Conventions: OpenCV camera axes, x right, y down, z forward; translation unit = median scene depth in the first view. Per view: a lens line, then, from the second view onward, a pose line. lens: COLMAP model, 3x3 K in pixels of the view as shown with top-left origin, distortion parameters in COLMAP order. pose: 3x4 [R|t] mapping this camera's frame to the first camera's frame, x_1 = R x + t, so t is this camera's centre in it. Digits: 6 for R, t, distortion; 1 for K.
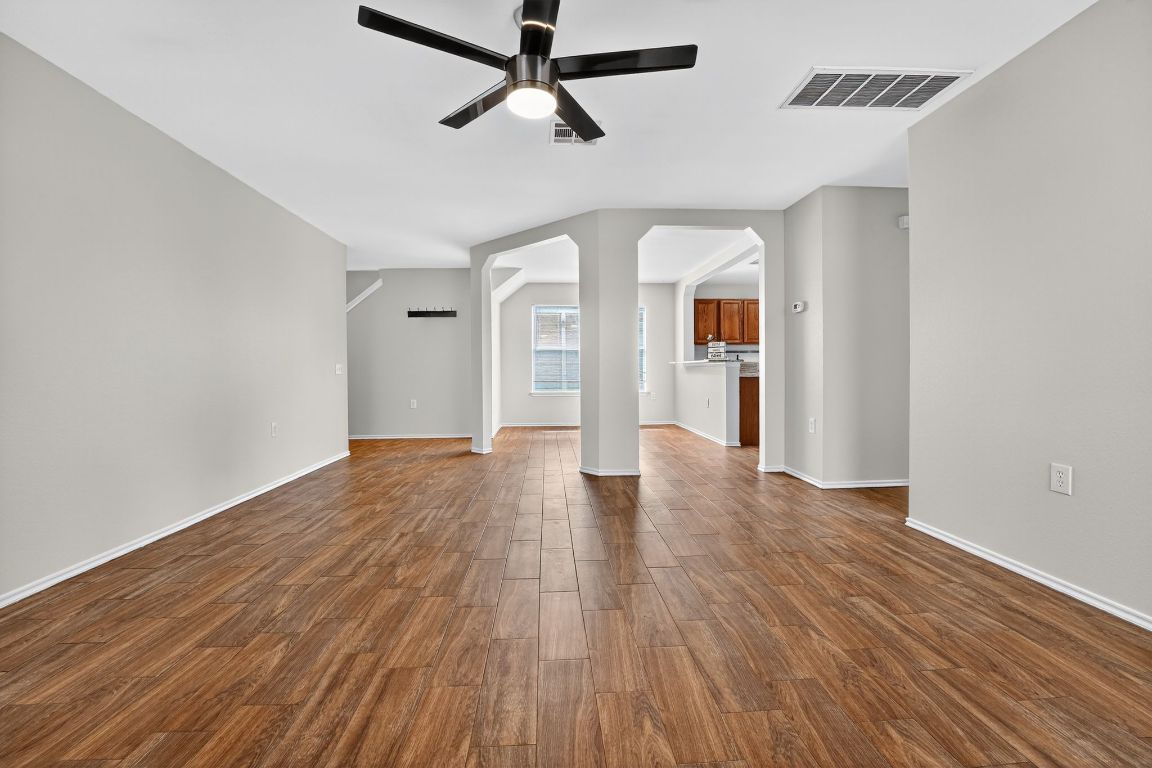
lens RADIAL K [[468.6, 0, 577.0], [0, 468.6, 378.1], [0, 0, 1]] dist [-0.015933, 0.000158]
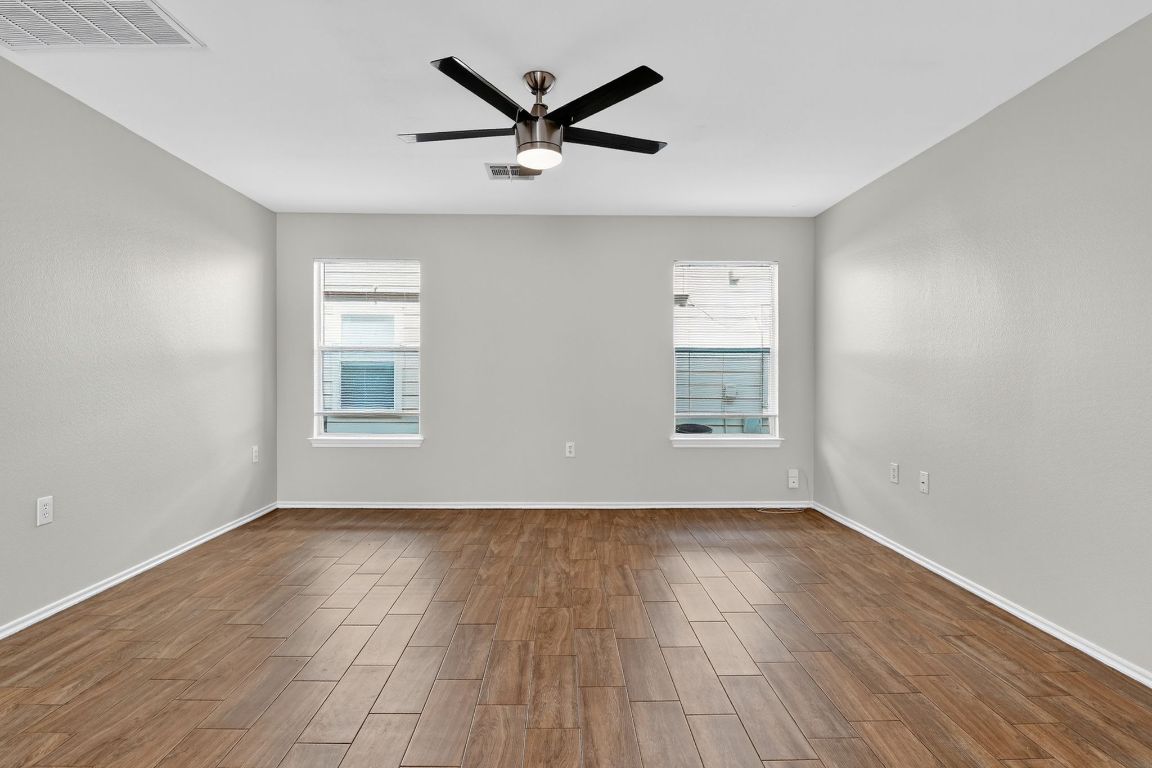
lens RADIAL K [[468.6, 0, 571.8], [0, 468.6, 379.1], [0, 0, 1]] dist [-0.015933, 0.000158]
pose [[-0.999573, 0.004501, 0.028876, -0.187350], [0.005190, 0.999702, 0.023836, -0.101590], [-0.028761, 0.023976, -0.999299, 1.934001]]
